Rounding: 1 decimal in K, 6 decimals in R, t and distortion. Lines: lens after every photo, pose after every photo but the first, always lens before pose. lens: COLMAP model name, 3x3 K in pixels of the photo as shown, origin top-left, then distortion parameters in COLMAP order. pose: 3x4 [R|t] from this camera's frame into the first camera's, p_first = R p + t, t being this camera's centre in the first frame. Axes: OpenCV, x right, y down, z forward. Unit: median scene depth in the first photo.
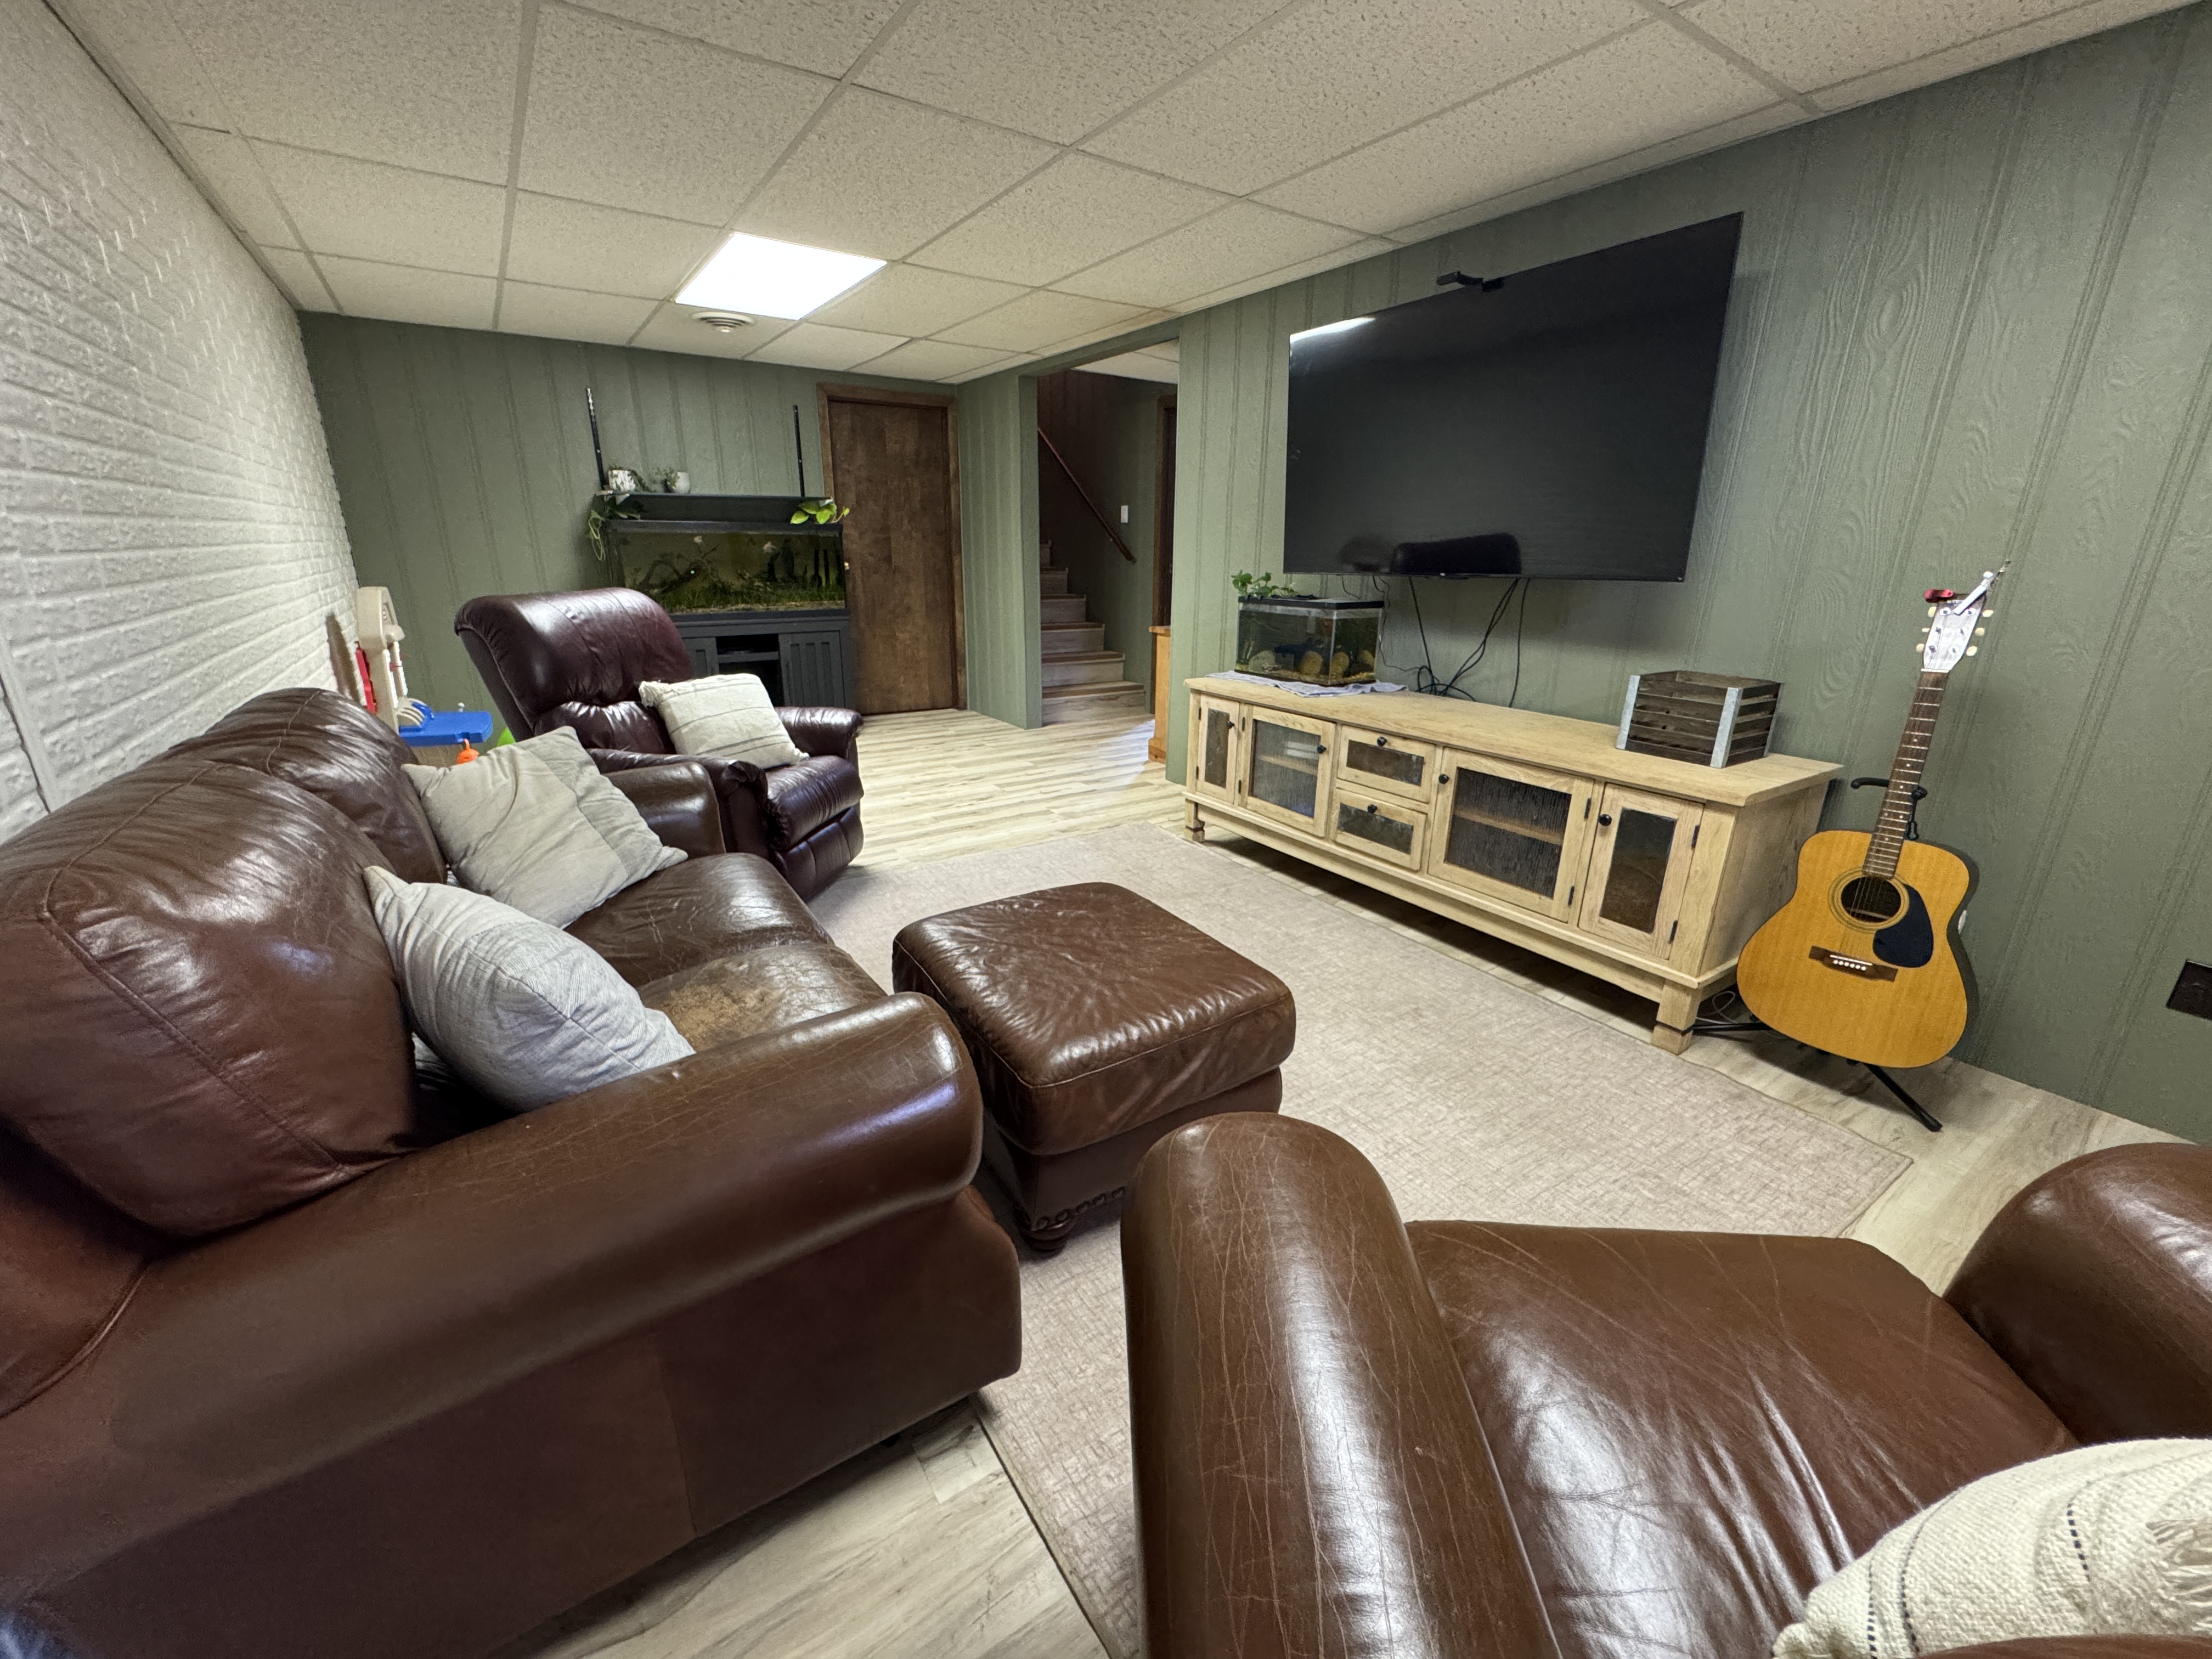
lens RADIAL K [[884.1, 0, 1114.0], [0, 884.1, 829.5], [0, 0, 1]] dist [-0.004957, 0.000571]
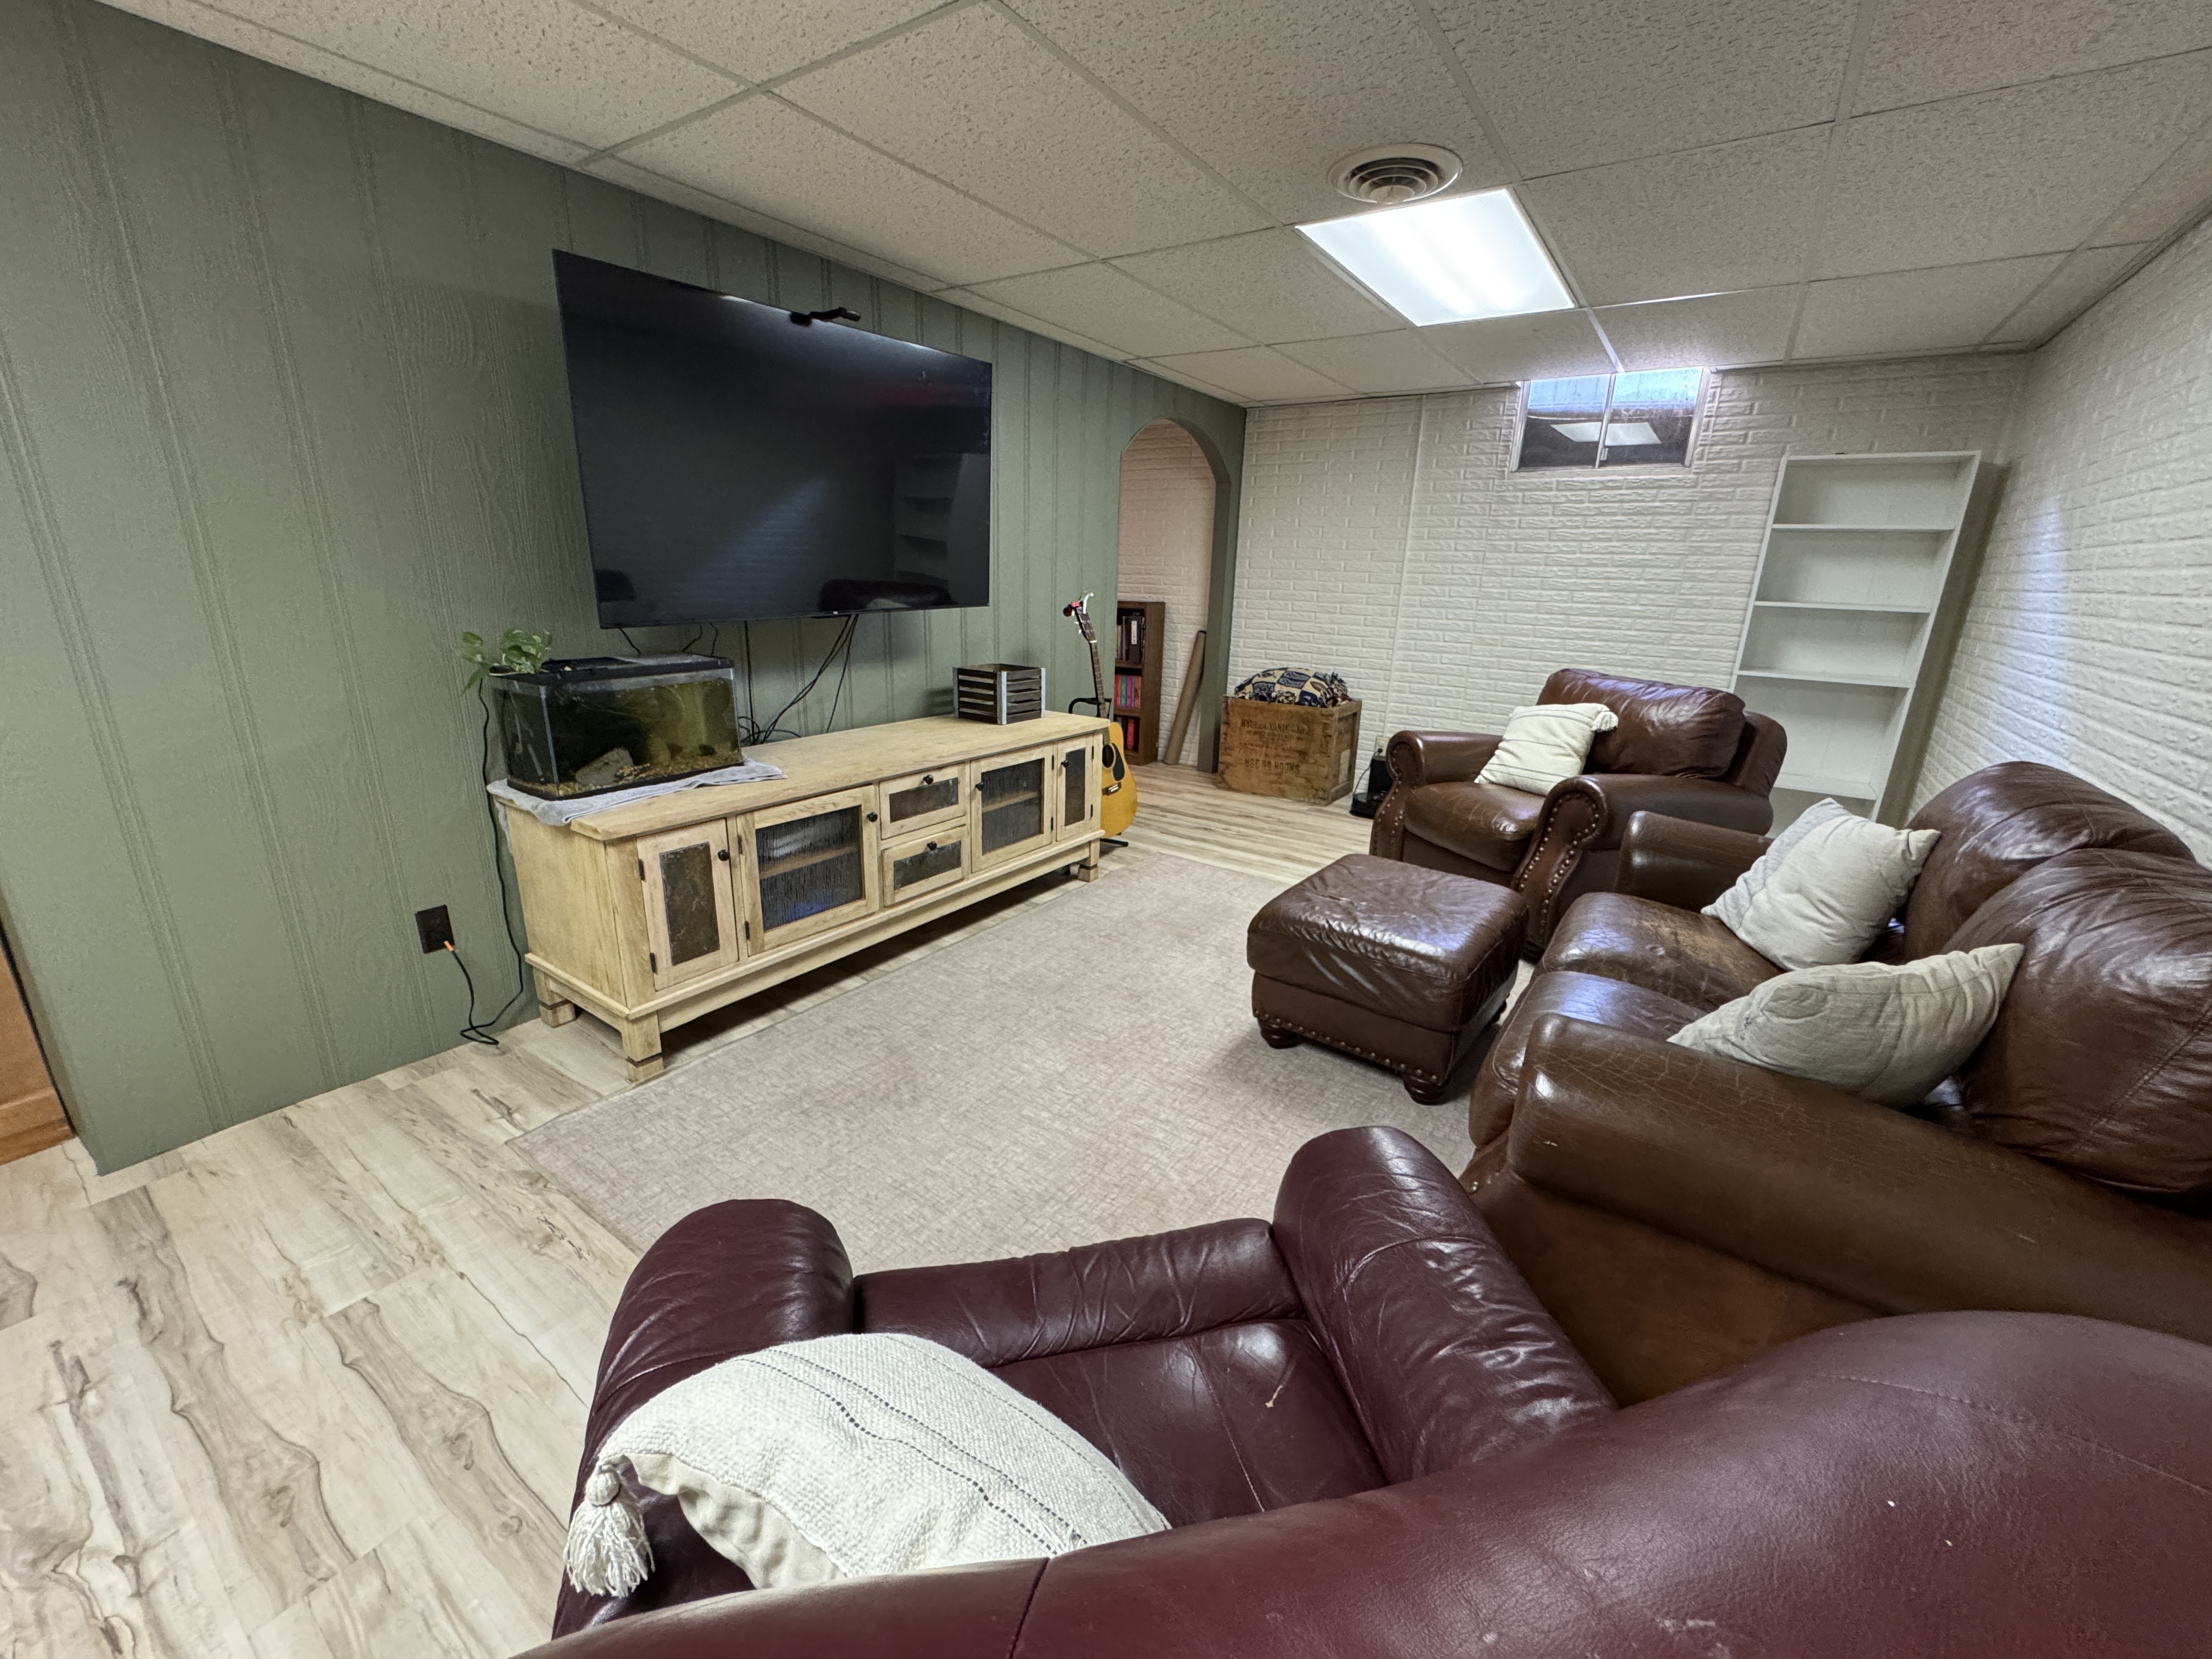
lens RADIAL K [[884.1, 0, 1115.6], [0, 884.1, 829.7], [0, 0, 1]] dist [-0.004957, 0.000571]
pose [[-0.363338, -0.291242, 0.884965, -0.667209], [0.253668, 0.883070, 0.394766, -0.383197], [-0.896458, 0.367922, -0.246974, 1.050151]]
